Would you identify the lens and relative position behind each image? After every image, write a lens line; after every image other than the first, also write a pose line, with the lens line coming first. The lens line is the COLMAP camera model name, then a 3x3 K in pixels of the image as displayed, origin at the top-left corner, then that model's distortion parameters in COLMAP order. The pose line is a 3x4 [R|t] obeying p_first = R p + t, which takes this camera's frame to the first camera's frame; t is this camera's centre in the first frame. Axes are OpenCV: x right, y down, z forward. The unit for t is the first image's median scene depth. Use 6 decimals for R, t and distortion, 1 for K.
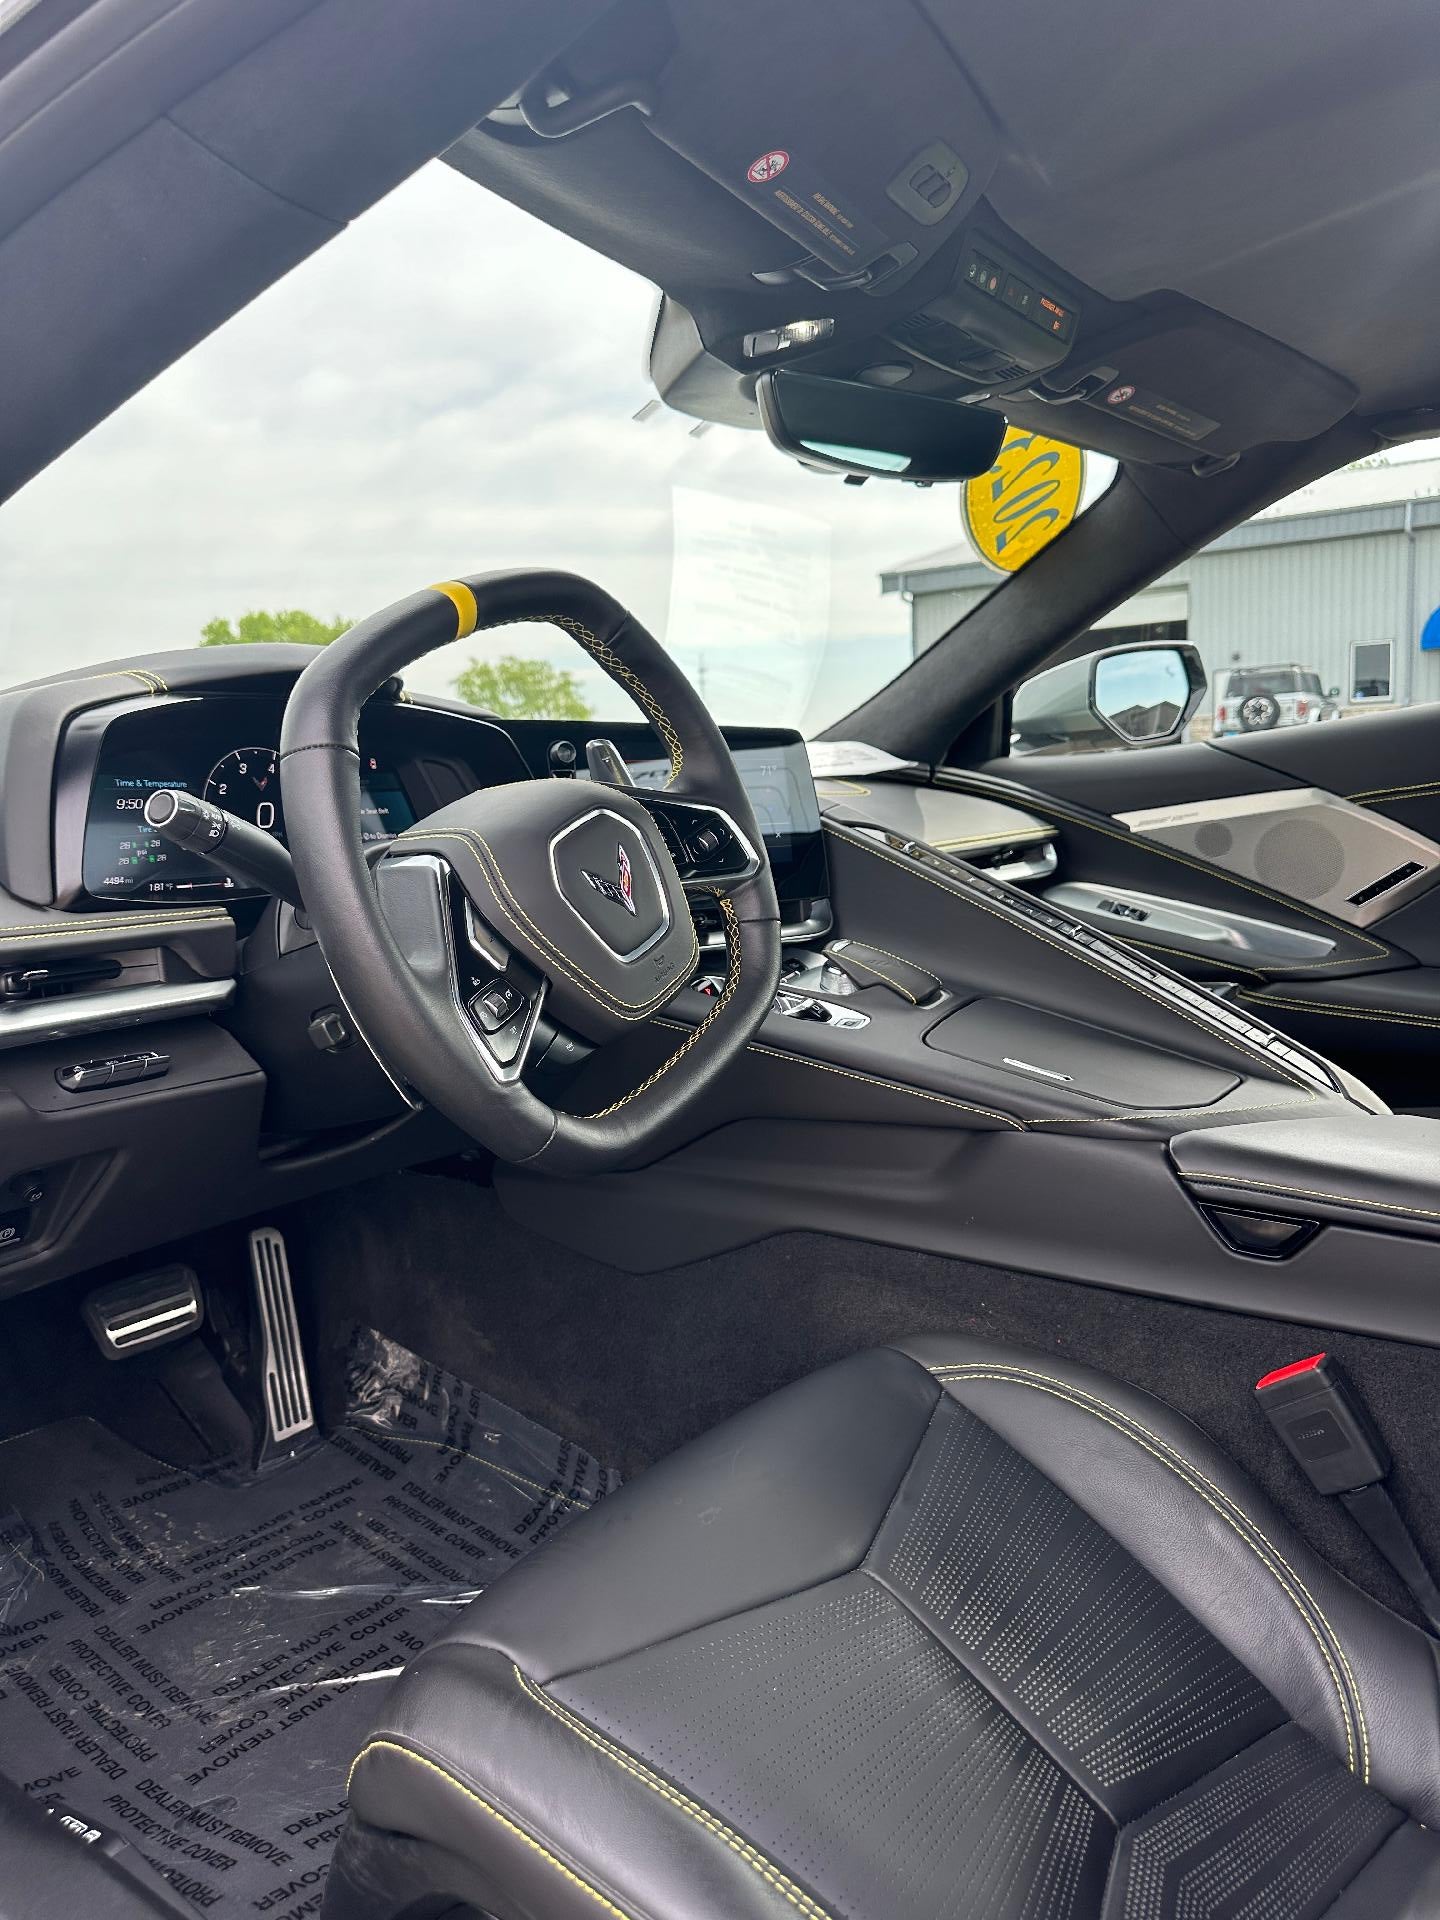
lens RADIAL K [[1341.1, 0, 712.0], [0, 1341.1, 978.6], [0, 0, 1]] dist [0.031944, -0.064860]
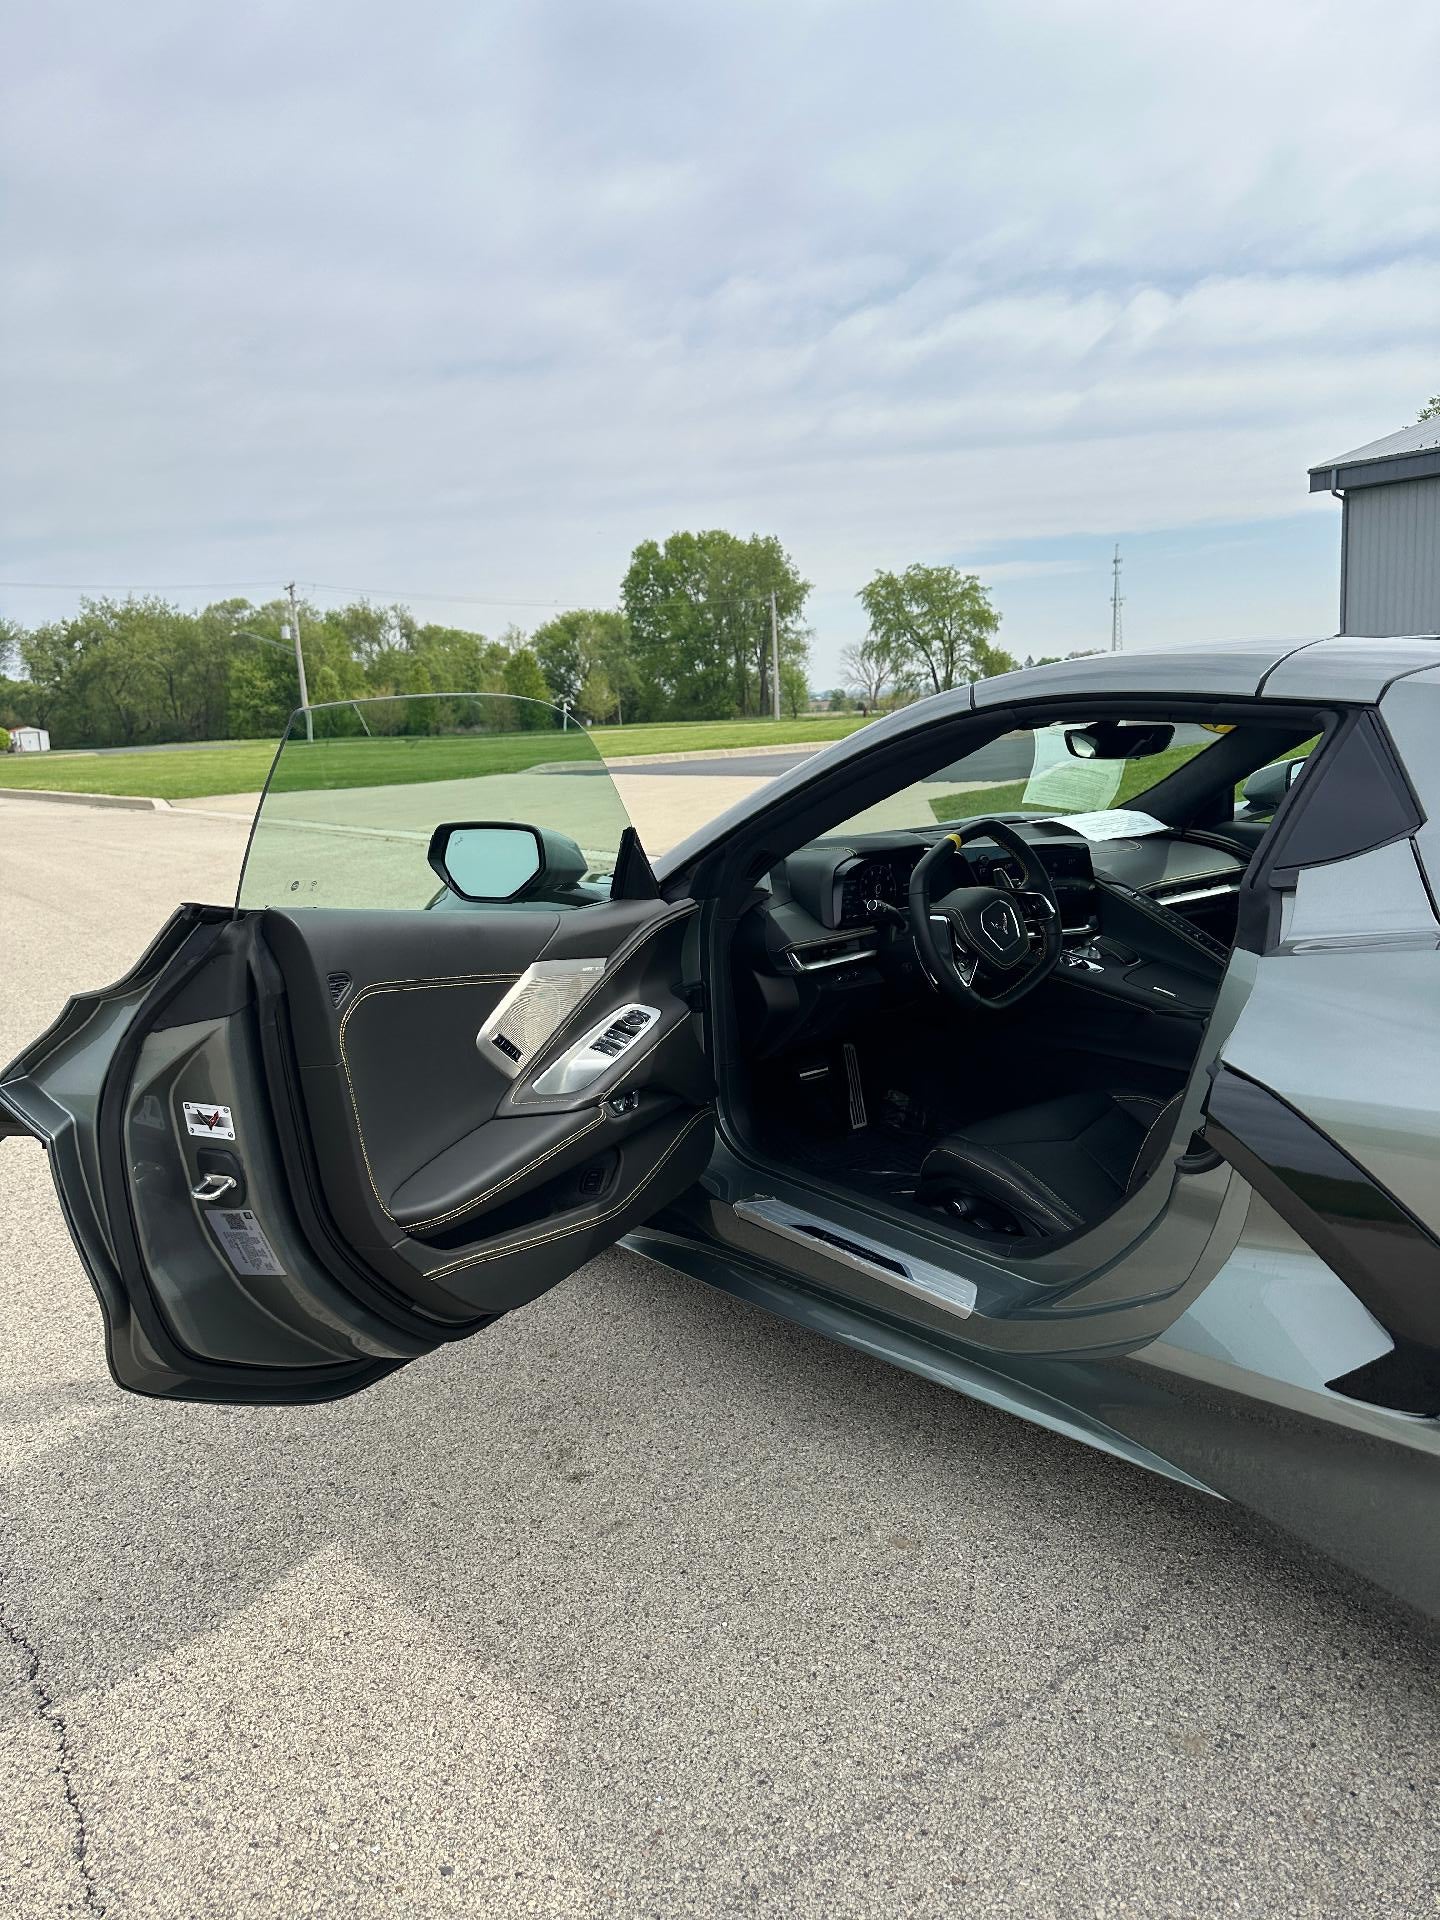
lens RADIAL K [[1341.1, 0, 703.8], [0, 1341.1, 958.9], [0, 0, 1]] dist [0.031944, -0.064860]
pose [[0.956203, 0.041989, -0.289677, 0.075698], [-0.025805, 0.997897, 0.059465, -0.070163], [0.291564, -0.049386, 0.955276, -0.964580]]
